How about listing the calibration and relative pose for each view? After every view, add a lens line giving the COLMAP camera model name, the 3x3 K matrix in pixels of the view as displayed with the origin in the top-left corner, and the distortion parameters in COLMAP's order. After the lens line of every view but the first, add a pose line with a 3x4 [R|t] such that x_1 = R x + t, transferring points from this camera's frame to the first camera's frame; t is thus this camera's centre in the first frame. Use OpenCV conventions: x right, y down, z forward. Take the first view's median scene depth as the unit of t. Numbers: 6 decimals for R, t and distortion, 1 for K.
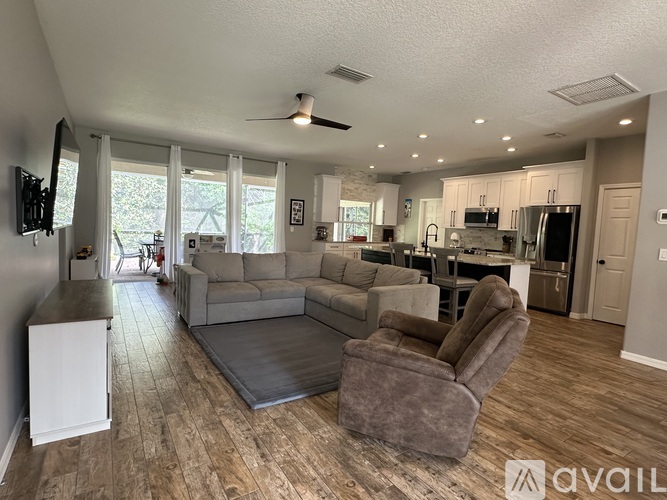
lens RADIAL K [[356.1, 0, 333.5], [0, 356.1, 250.0], [0, 0, 1]] dist [-0.004907, -0.000366]
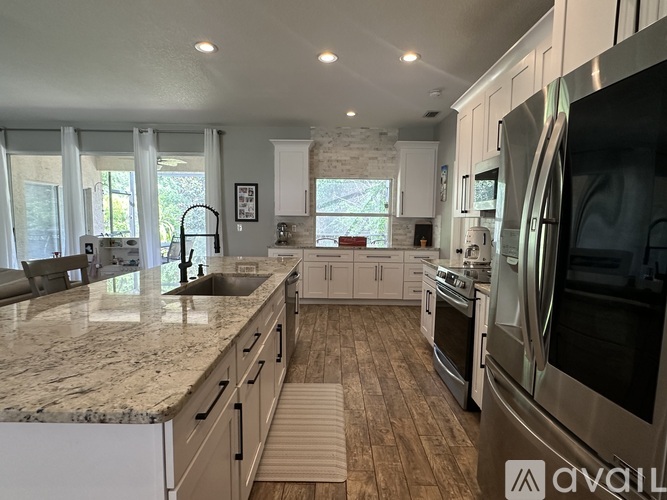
lens RADIAL K [[356.1, 0, 333.5], [0, 356.1, 250.0], [0, 0, 1]] dist [-0.004907, -0.000366]
pose [[0.835196, 0.013577, -0.549785, 0.414004], [-0.013295, 0.999902, 0.004496, -0.022080], [0.549792, 0.003554, 0.835294, 0.543734]]
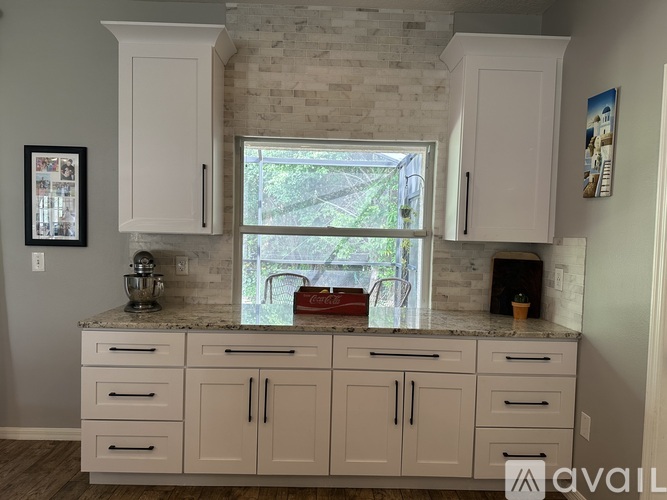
lens RADIAL K [[461.8, 0, 333.5], [0, 461.8, 250.0], [0, 0, 1]] dist [0.002128, -0.000565]
pose [[0.851551, -0.000715, -0.524272, 0.247798], [-0.024095, 0.998889, -0.040498, -0.060178], [0.523718, 0.047118, 0.850587, 0.843953]]
